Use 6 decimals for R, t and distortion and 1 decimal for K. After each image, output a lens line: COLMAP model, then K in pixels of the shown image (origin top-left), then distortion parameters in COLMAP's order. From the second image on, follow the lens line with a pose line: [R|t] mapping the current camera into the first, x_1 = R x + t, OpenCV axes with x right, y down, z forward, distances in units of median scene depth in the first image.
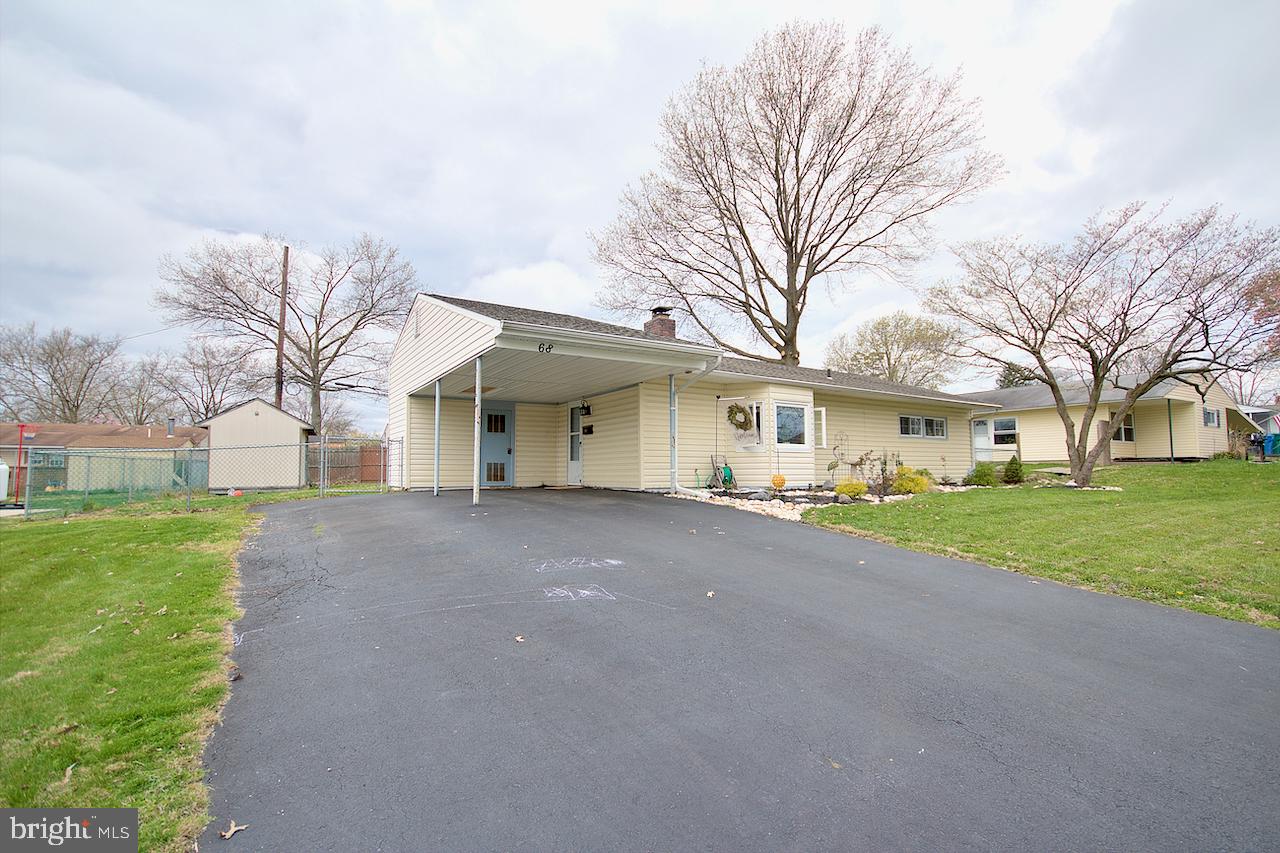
lens RADIAL K [[588.1, 0, 641.1], [0, 588.1, 428.0], [0, 0, 1]] dist [0.000792, 0.000066]
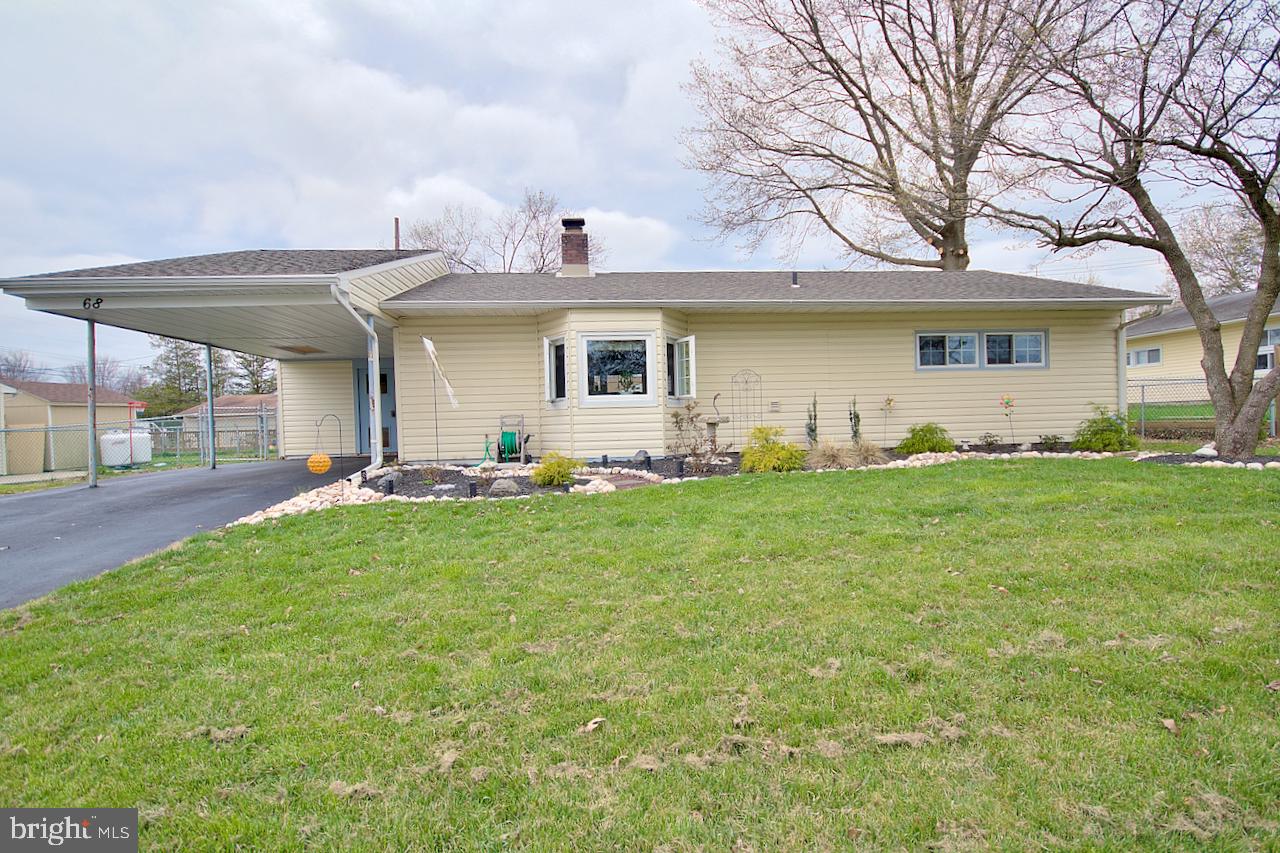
lens RADIAL K [[622.9, 0, 637.8], [0, 622.9, 428.1], [0, 0, 1]] dist [-0.003928, -0.000138]
pose [[0.881120, -0.014713, -0.472664, 0.489447], [0.057588, 0.995415, 0.076368, 0.009256], [0.469374, -0.094509, 0.877927, 0.298388]]
